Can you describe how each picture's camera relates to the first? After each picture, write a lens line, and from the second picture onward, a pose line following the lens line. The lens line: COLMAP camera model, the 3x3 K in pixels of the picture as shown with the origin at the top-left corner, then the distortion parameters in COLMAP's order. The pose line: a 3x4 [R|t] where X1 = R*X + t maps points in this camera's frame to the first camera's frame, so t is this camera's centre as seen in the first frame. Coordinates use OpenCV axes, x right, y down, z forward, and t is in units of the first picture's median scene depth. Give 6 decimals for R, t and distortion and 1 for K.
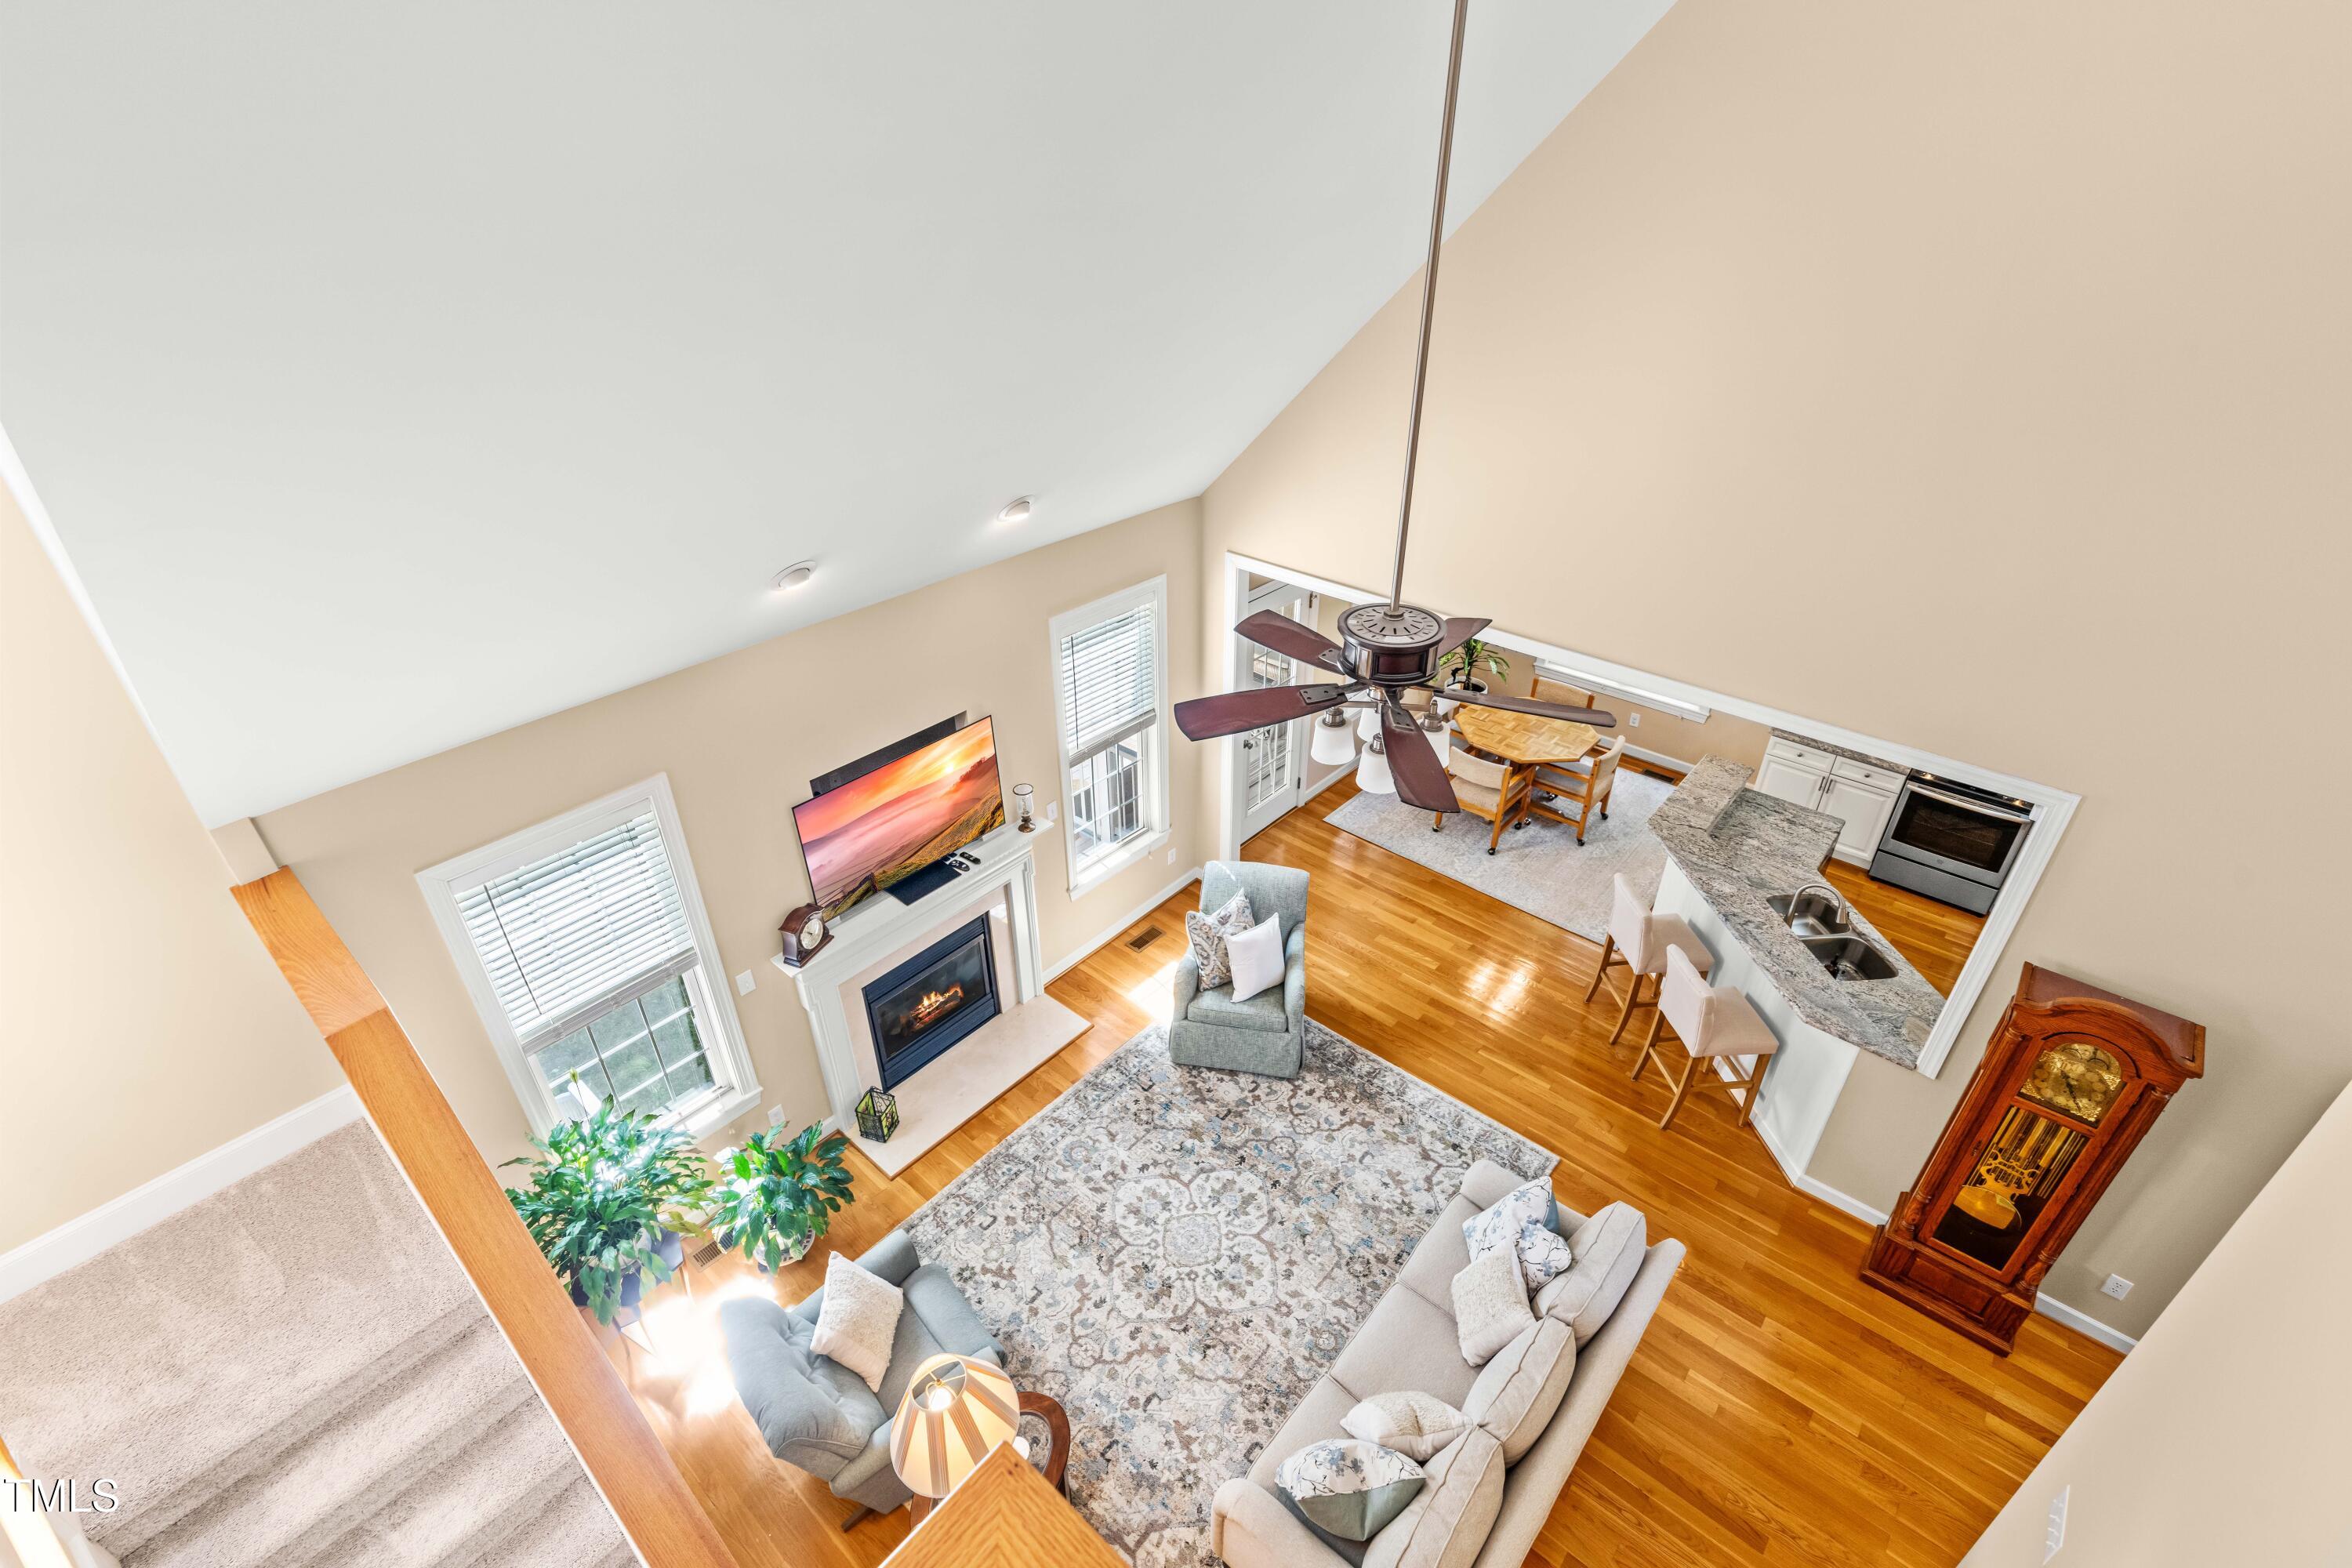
lens RADIAL K [[1058.3, 0, 1182.5], [0, 1058.3, 776.8], [0, 0, 1]] dist [-0.009662, 0.000167]
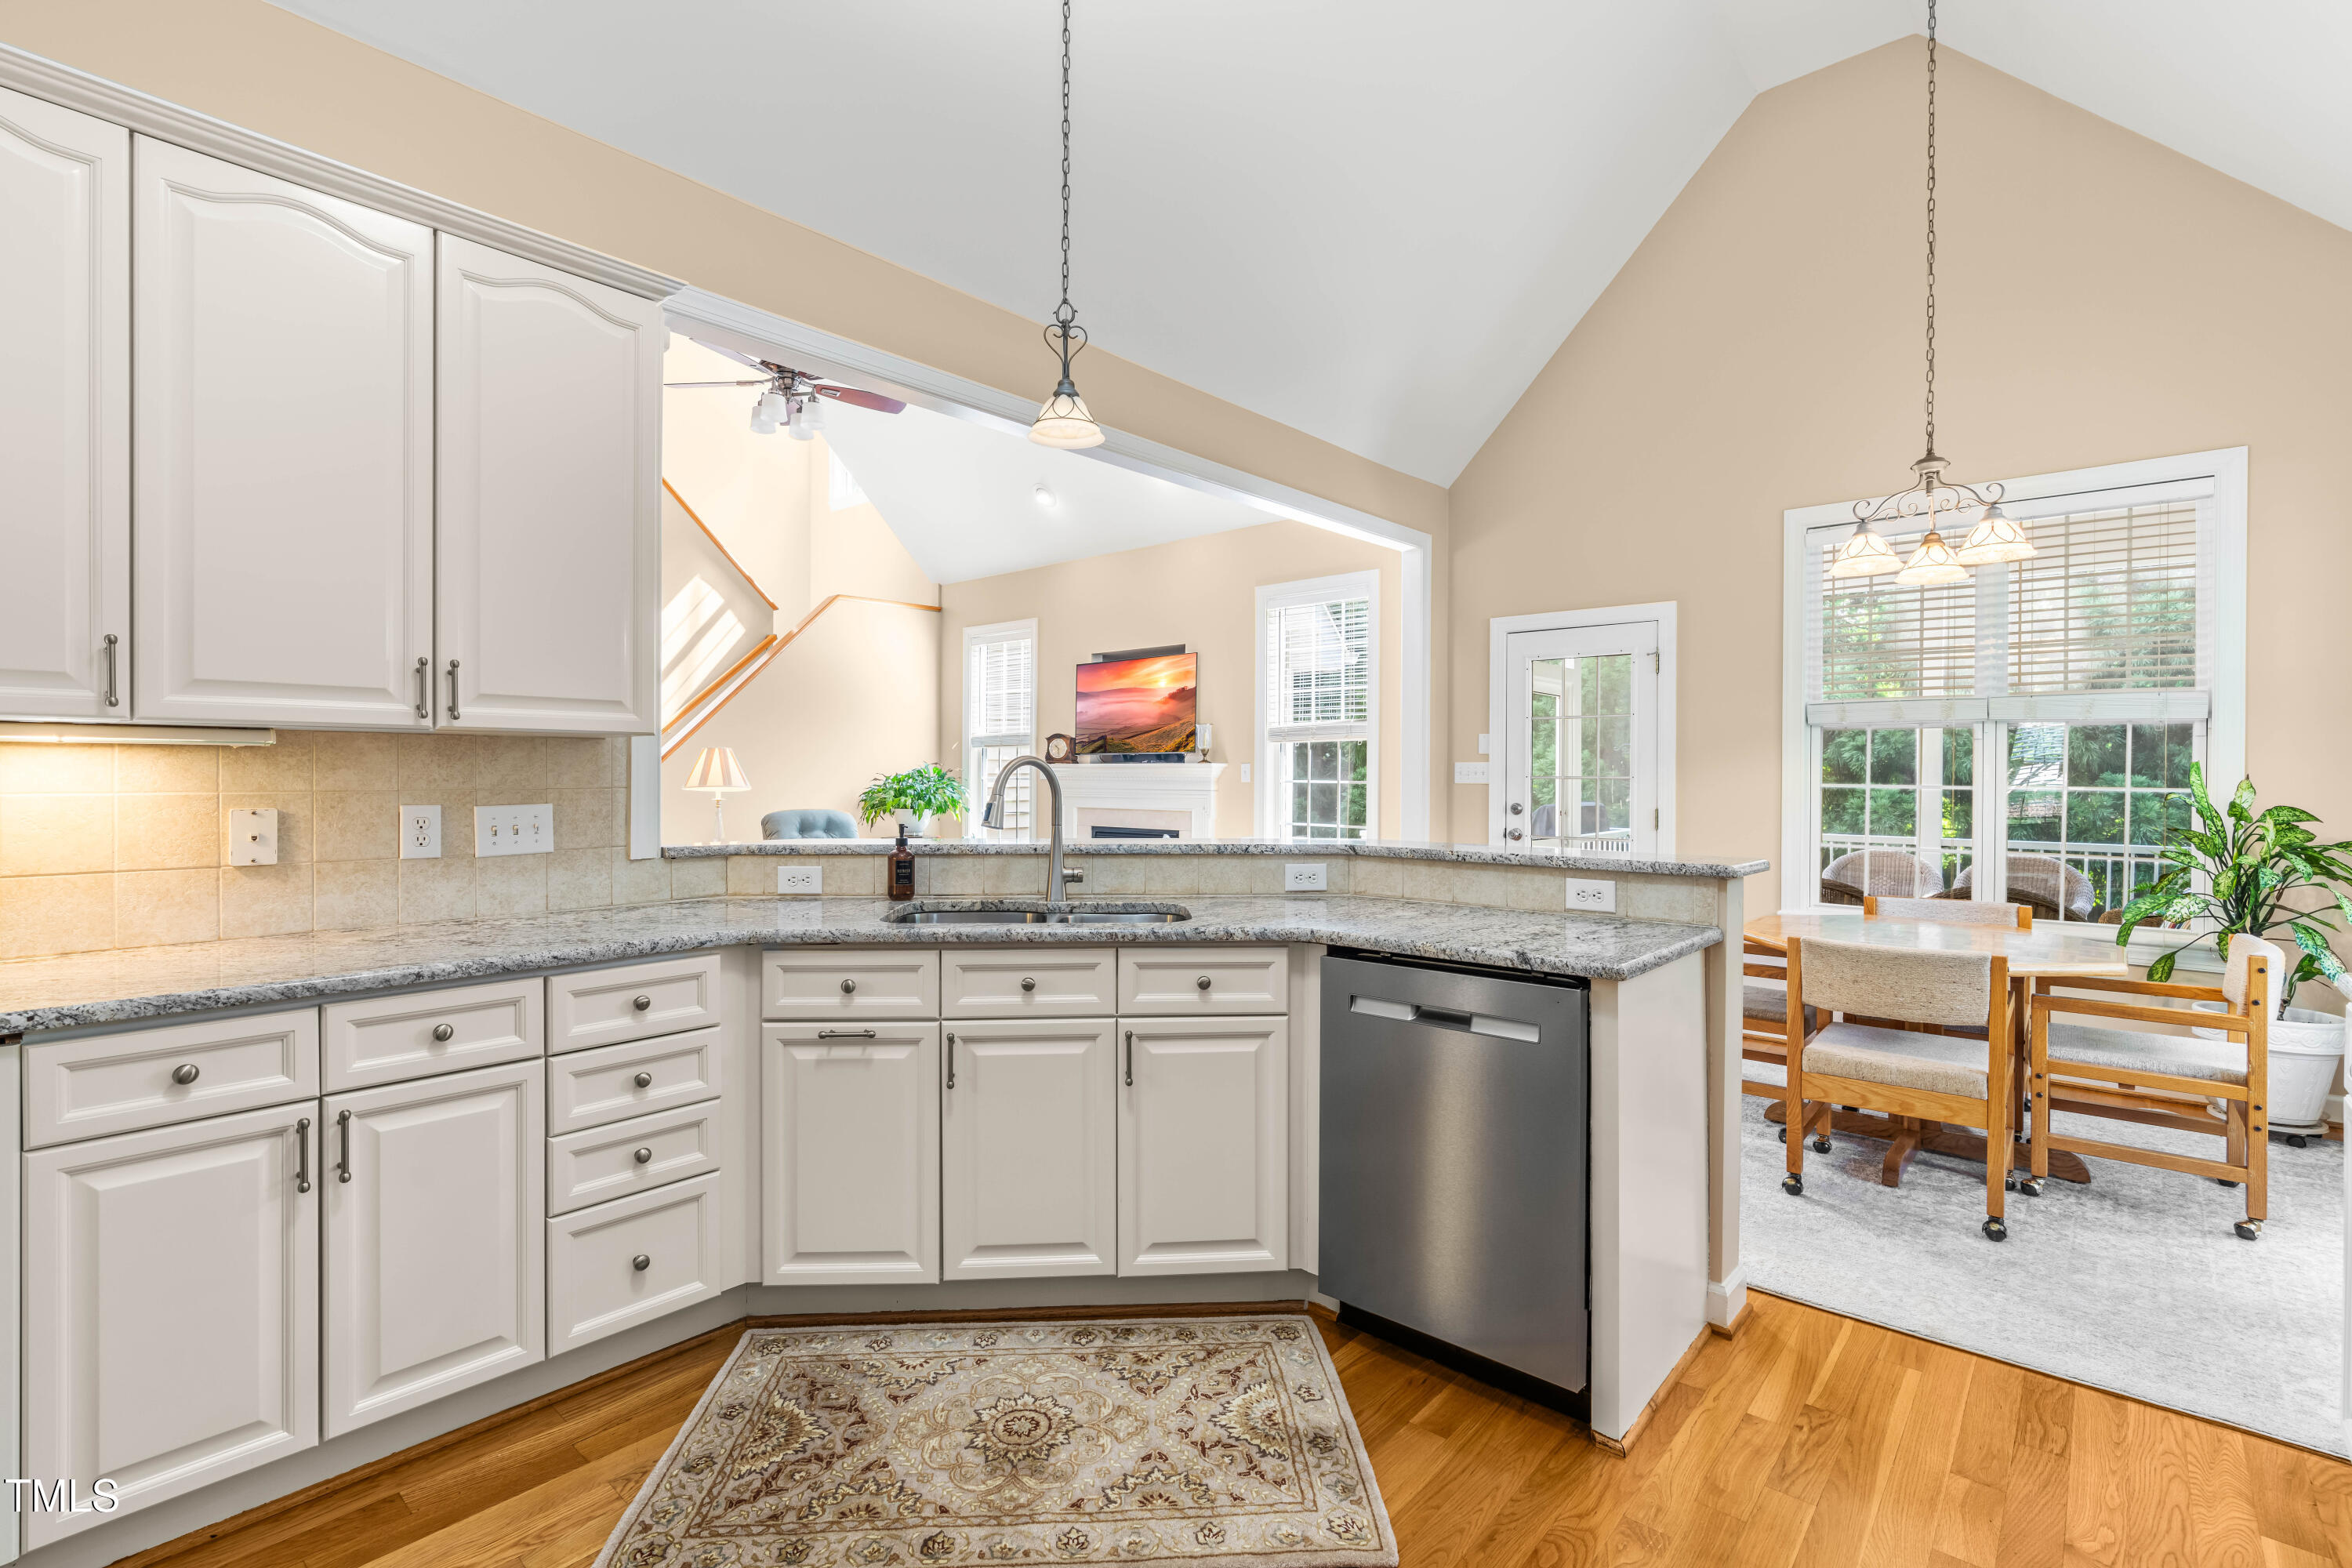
lens RADIAL K [[1058.3, 0, 1181.3], [0, 1058.3, 776.2], [0, 0, 1]] dist [-0.009662, 0.000167]
pose [[-0.013646, 0.001331, -0.999906, 1.101128], [-0.523720, 0.851850, 0.008281, 0.069785], [0.851781, 0.523784, -0.010928, 1.084019]]
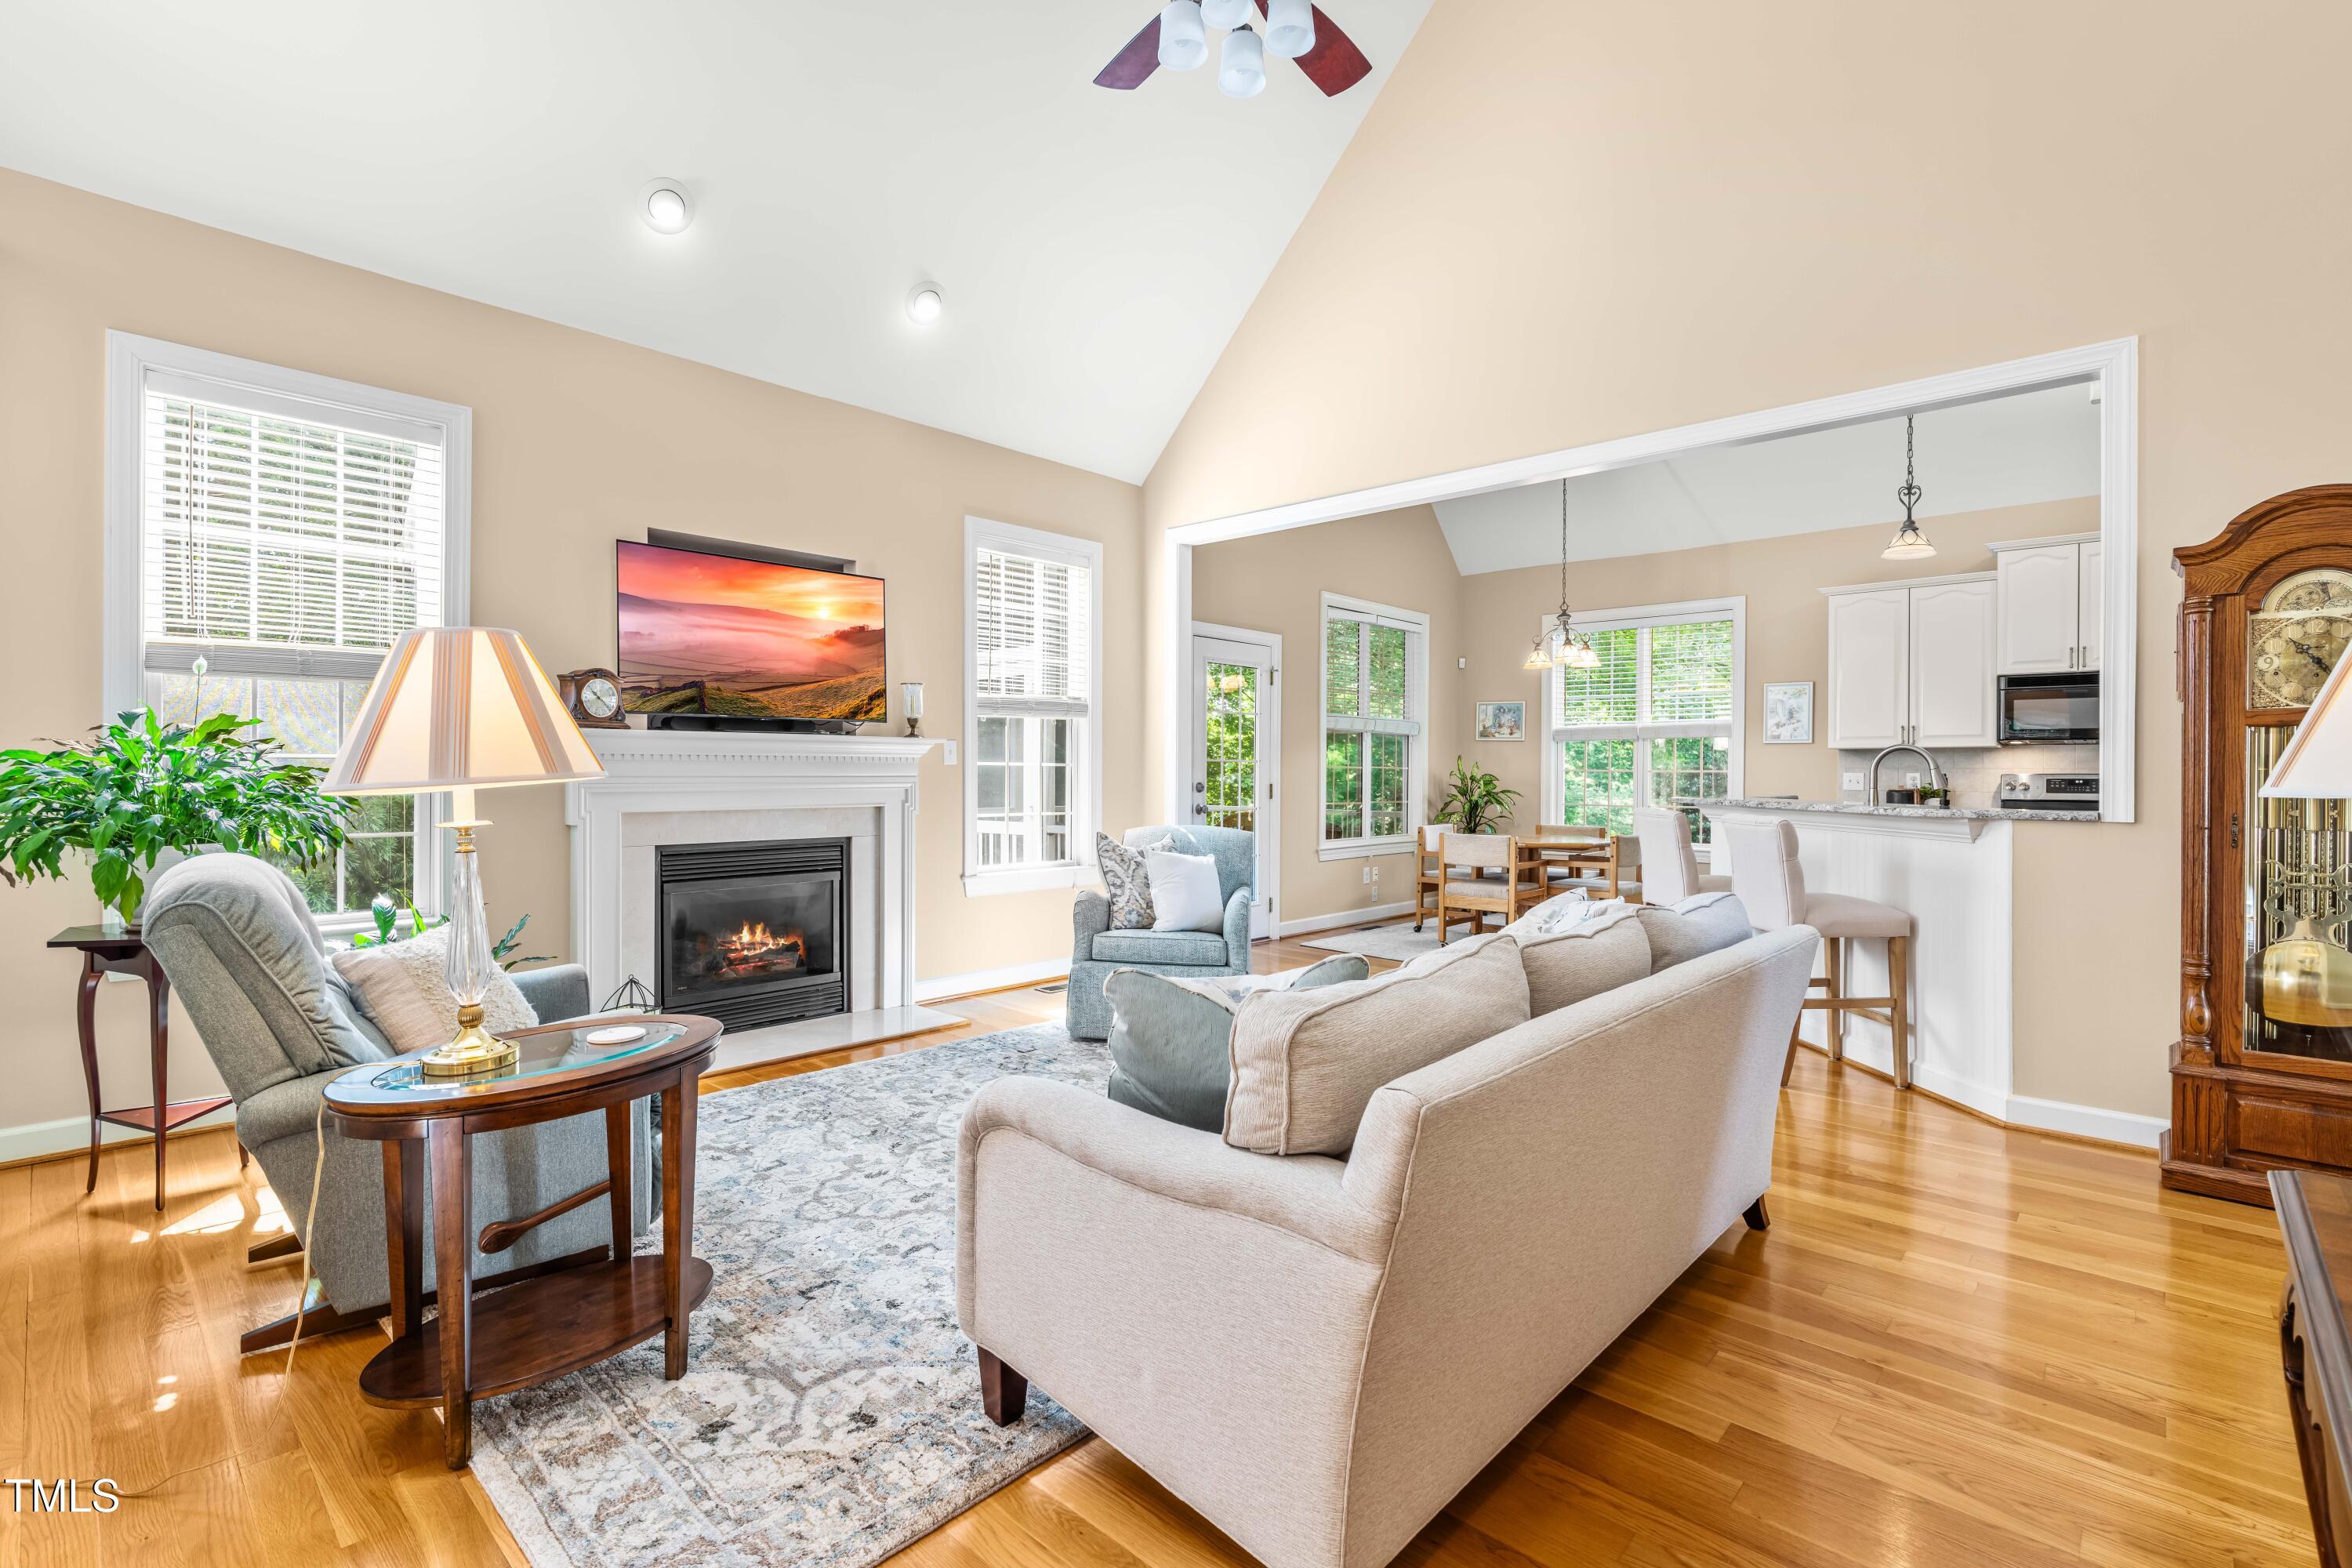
lens RADIAL K [[1058.3, 0, 1179.2], [0, 1058.3, 775.8], [0, 0, 1]] dist [-0.009662, 0.000167]
pose [[0.999353, 0.008472, -0.034941, 0.100387], [-0.025219, 0.857845, -0.513289, 0.539506], [0.025626, 0.513838, 0.857504, 0.331032]]
